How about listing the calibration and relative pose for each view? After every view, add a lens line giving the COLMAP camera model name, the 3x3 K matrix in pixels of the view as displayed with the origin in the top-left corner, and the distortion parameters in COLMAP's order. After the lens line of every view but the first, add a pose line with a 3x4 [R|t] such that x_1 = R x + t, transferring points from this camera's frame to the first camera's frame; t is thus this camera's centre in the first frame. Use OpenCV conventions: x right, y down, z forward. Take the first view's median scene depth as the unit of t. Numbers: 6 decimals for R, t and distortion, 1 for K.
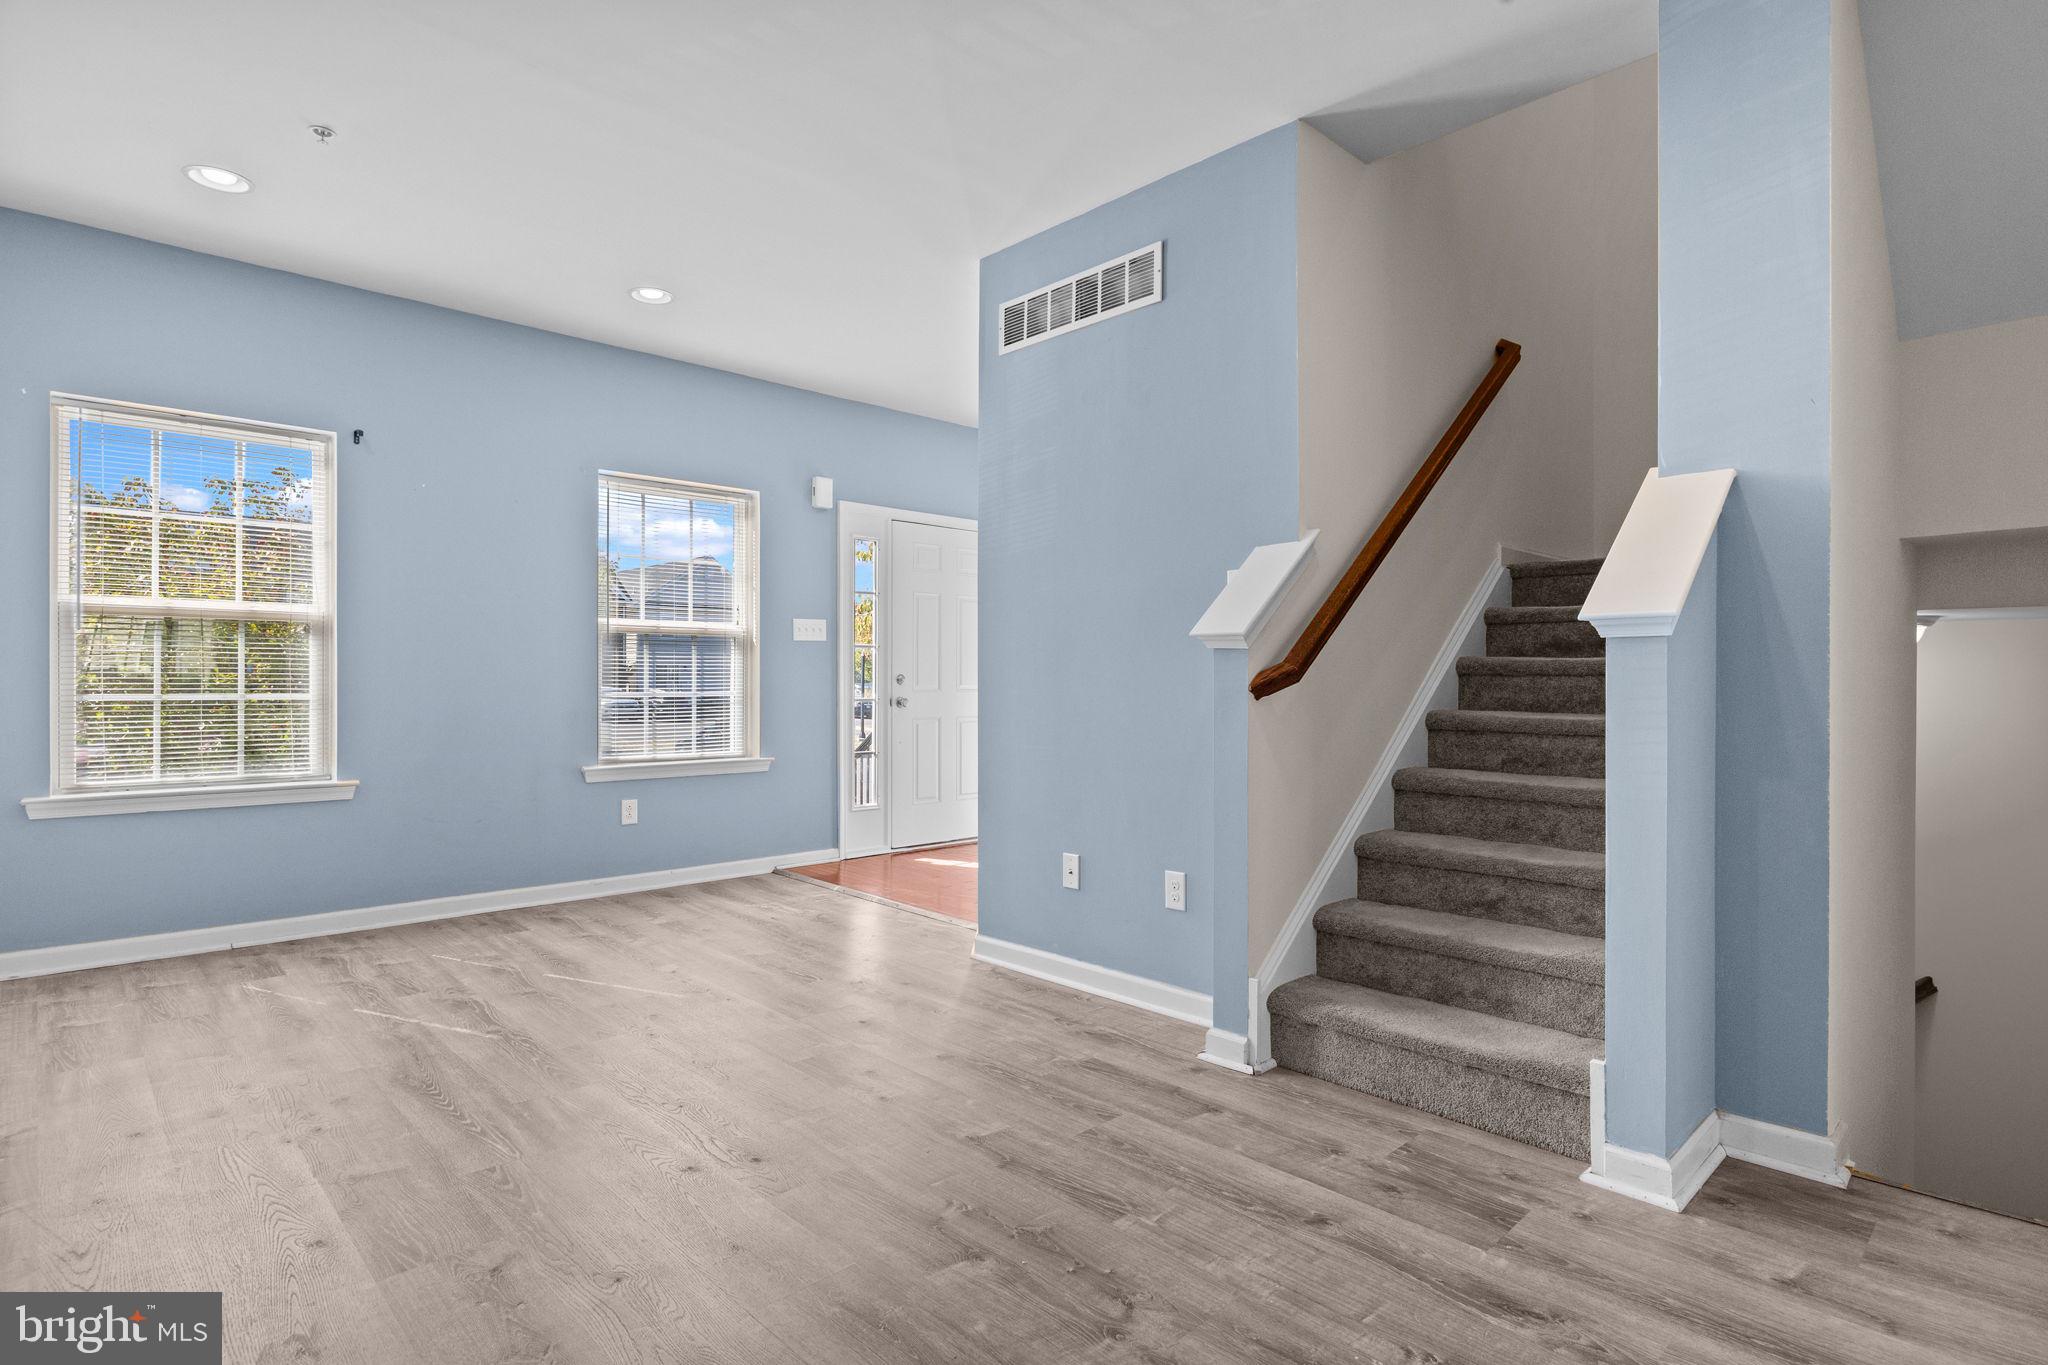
lens RADIAL K [[1017.2, 0, 1026.8], [0, 1017.2, 679.2], [0, 0, 1]] dist [-0.013303, 0.000406]
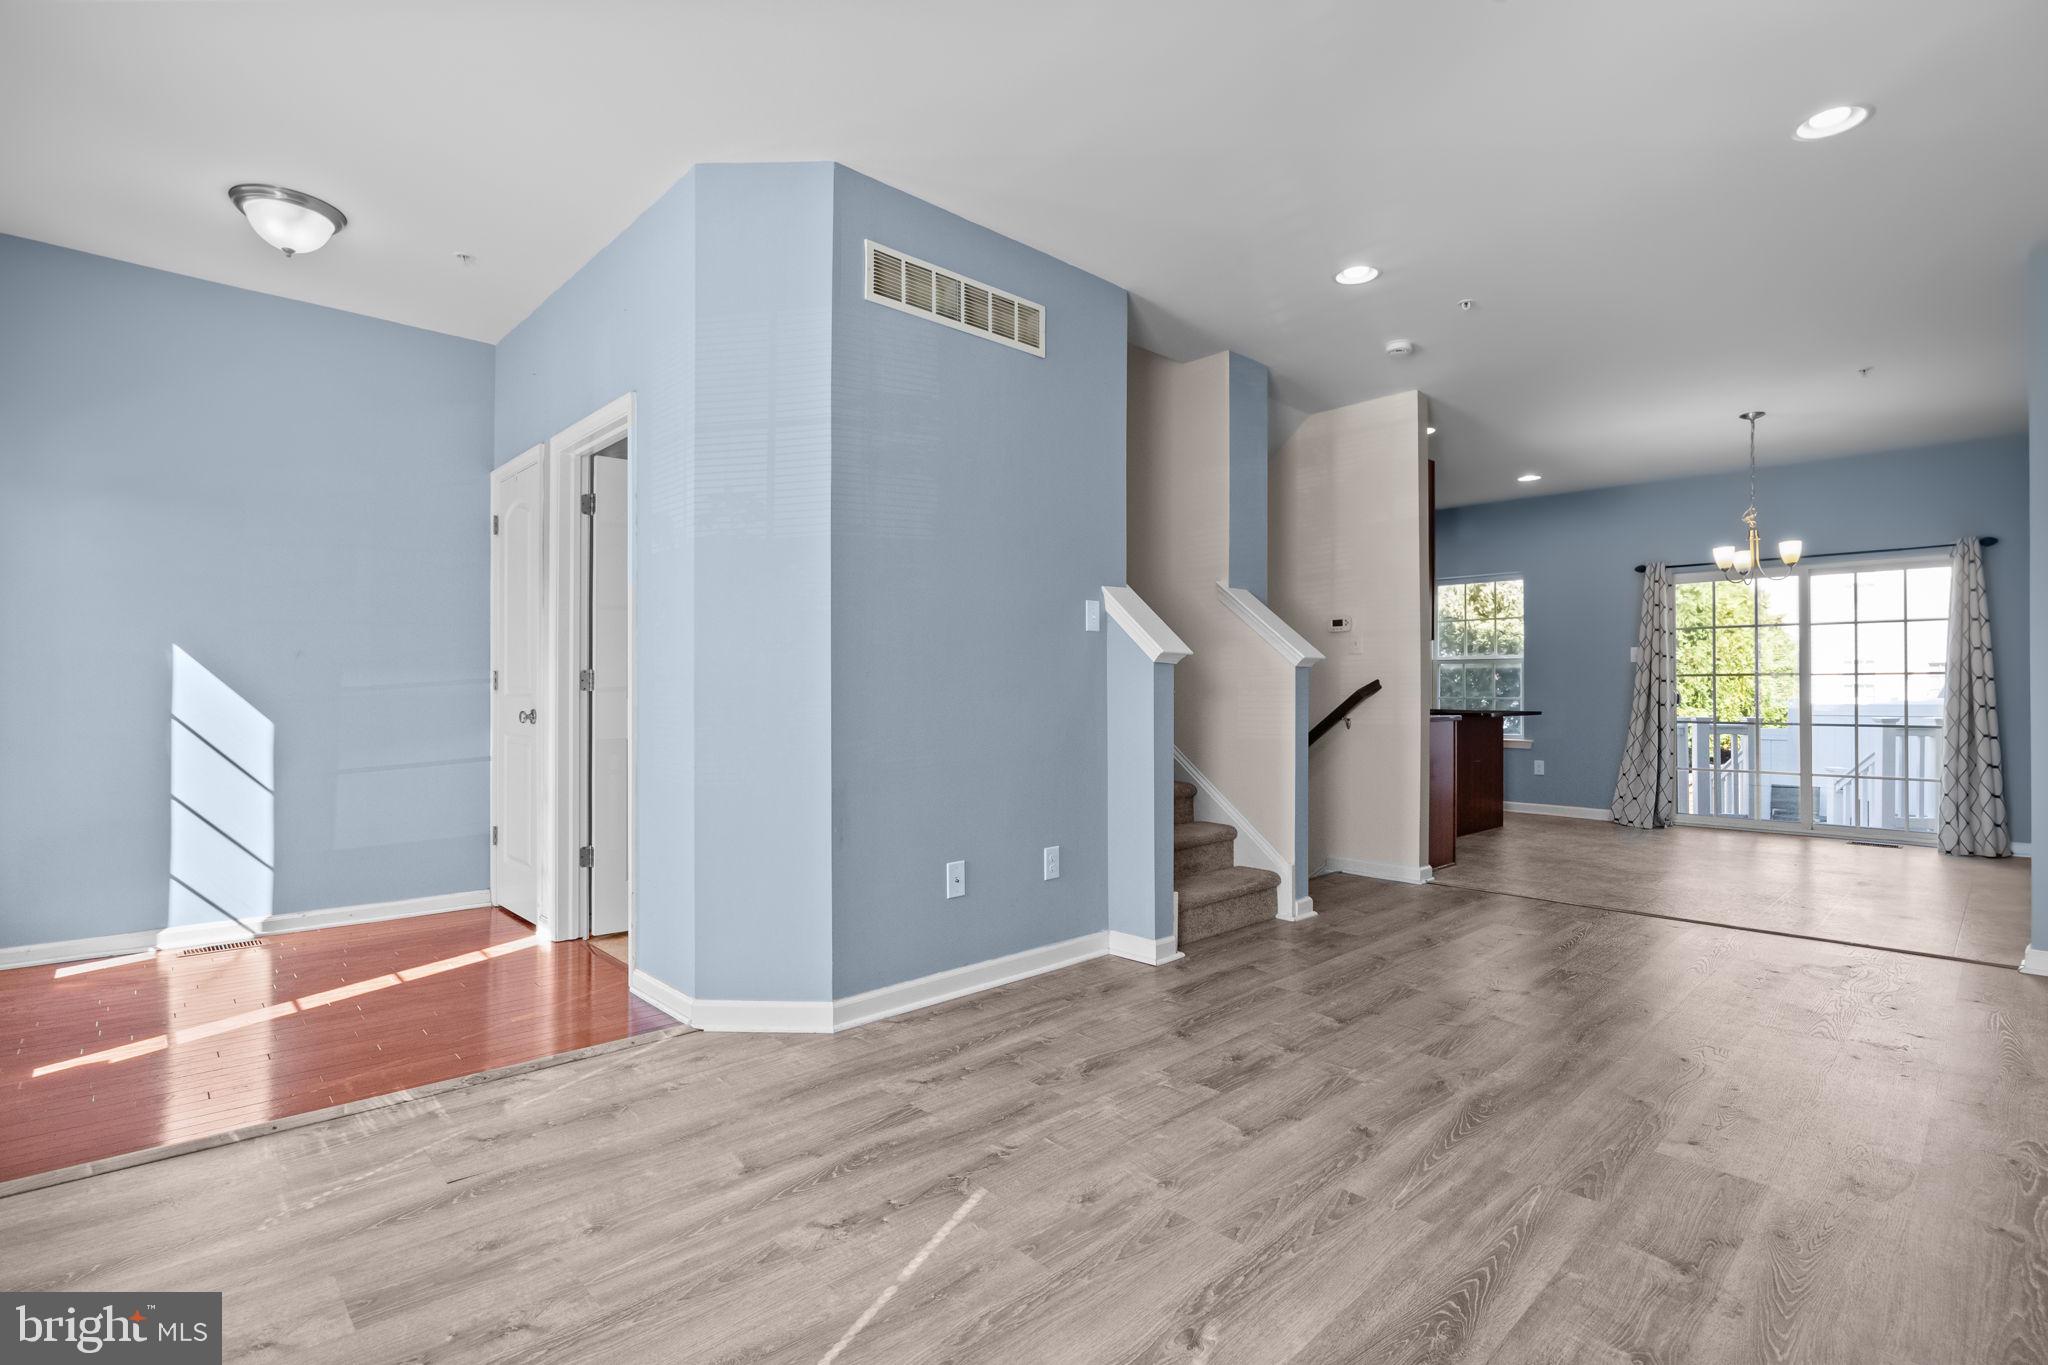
lens RADIAL K [[954.4, 0, 1024.0], [0, 954.4, 682.5], [0, 0, 1]] dist [-0.016826, -0.000228]
pose [[0.018800, 0.004693, 0.999812, -1.009604], [-0.002535, 0.999986, -0.004646, 0.003329], [-0.999820, -0.002447, 0.018812, 1.057761]]
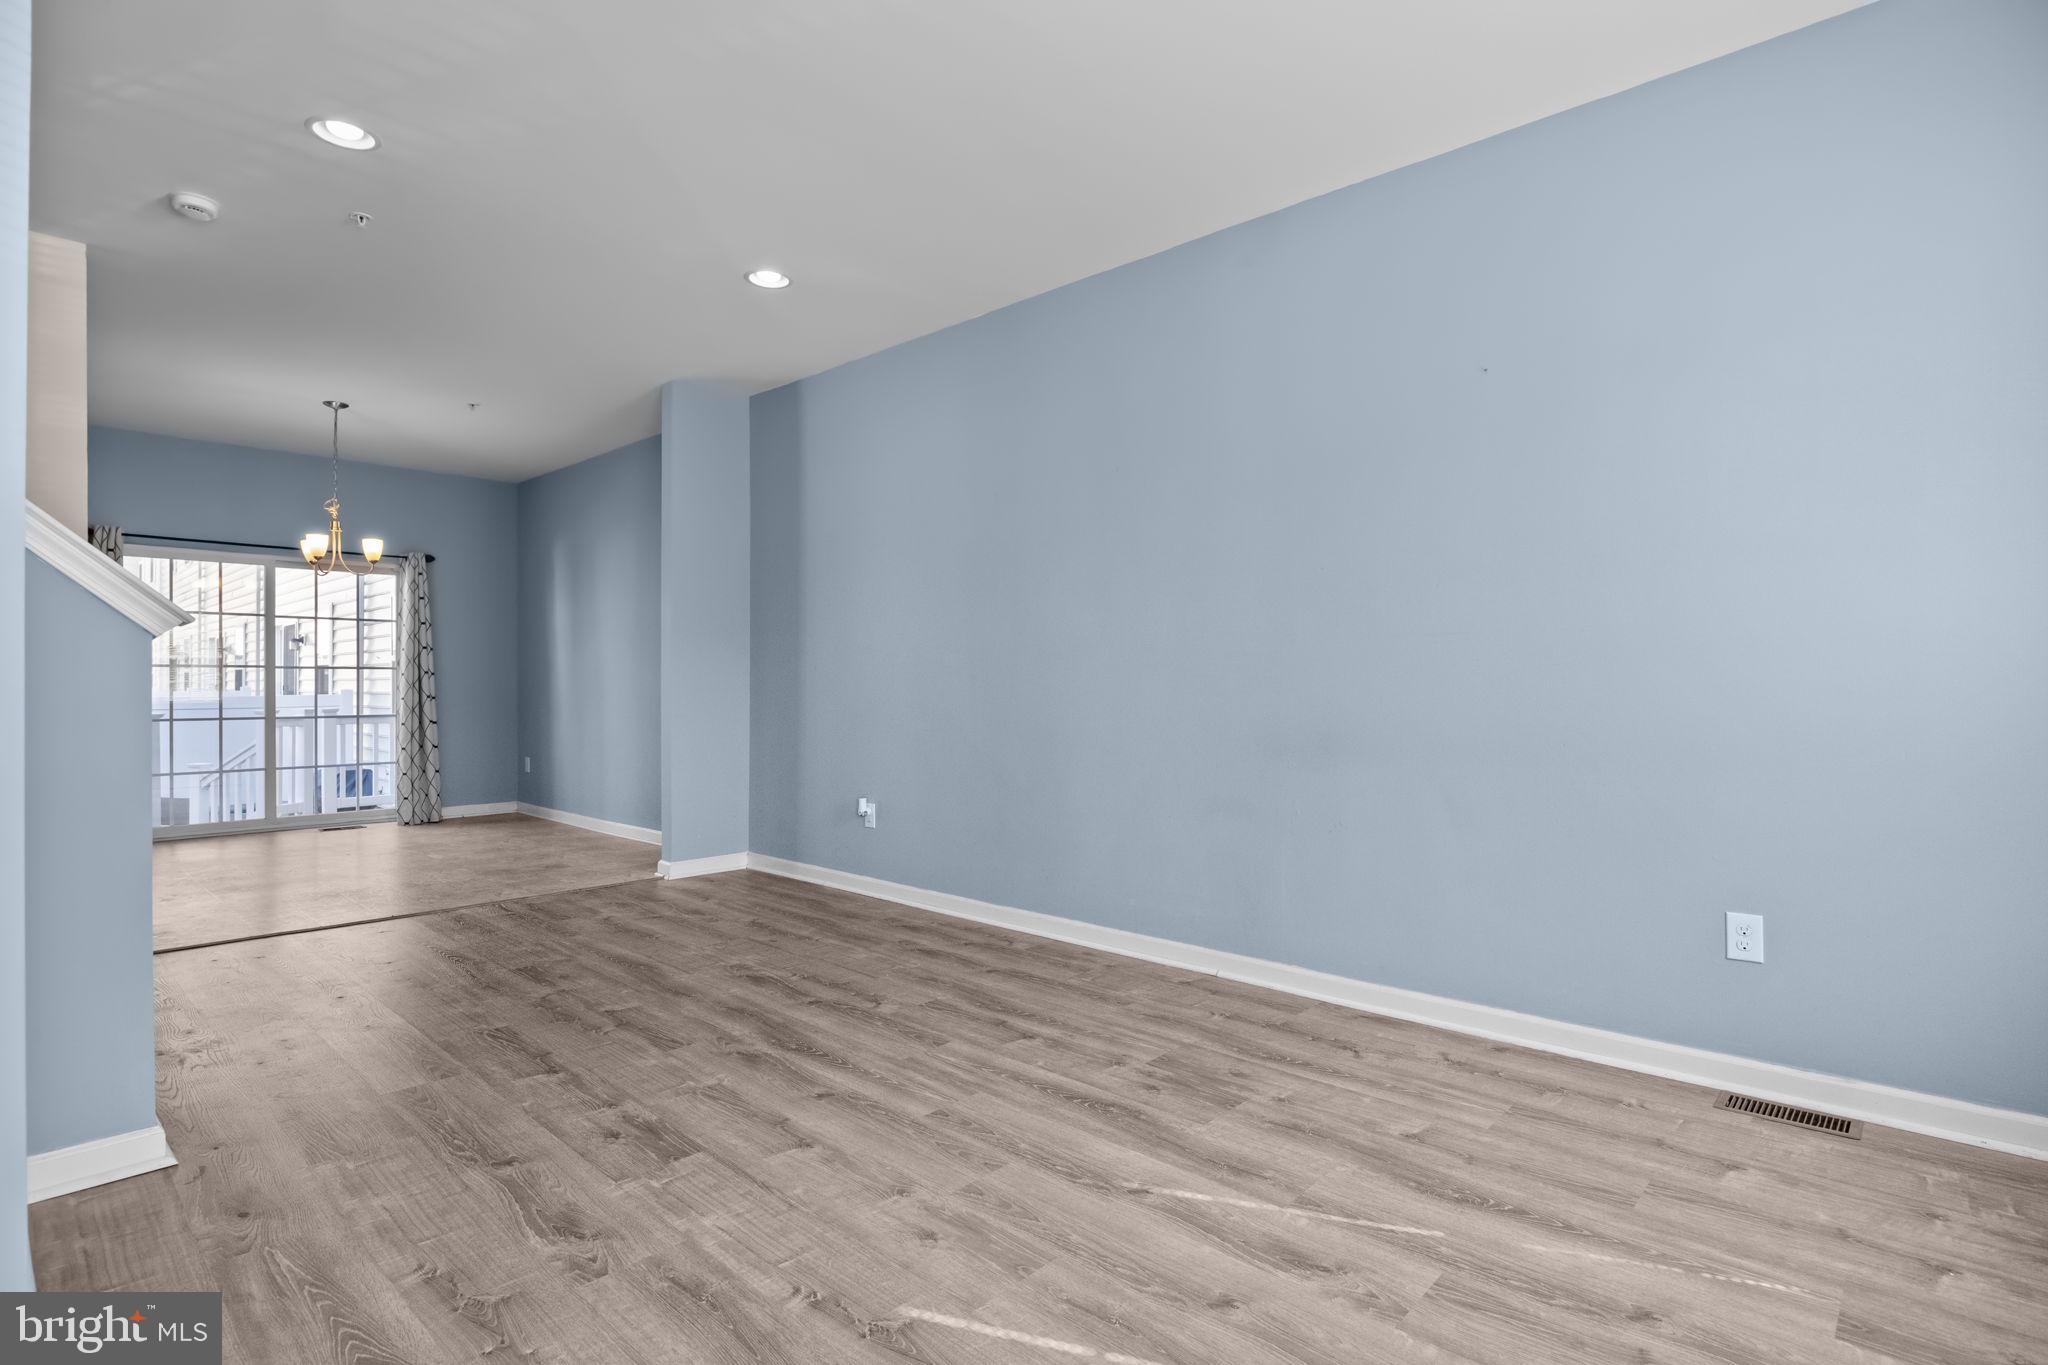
lens RADIAL K [[1017.2, 0, 1026.8], [0, 1017.2, 679.2], [0, 0, 1]] dist [-0.013303, 0.000406]
pose [[-0.999006, -0.002429, -0.044513, -0.410056], [-0.002239, 0.999988, -0.004323, 0.003577], [0.044523, -0.004219, -0.998999, 1.650464]]
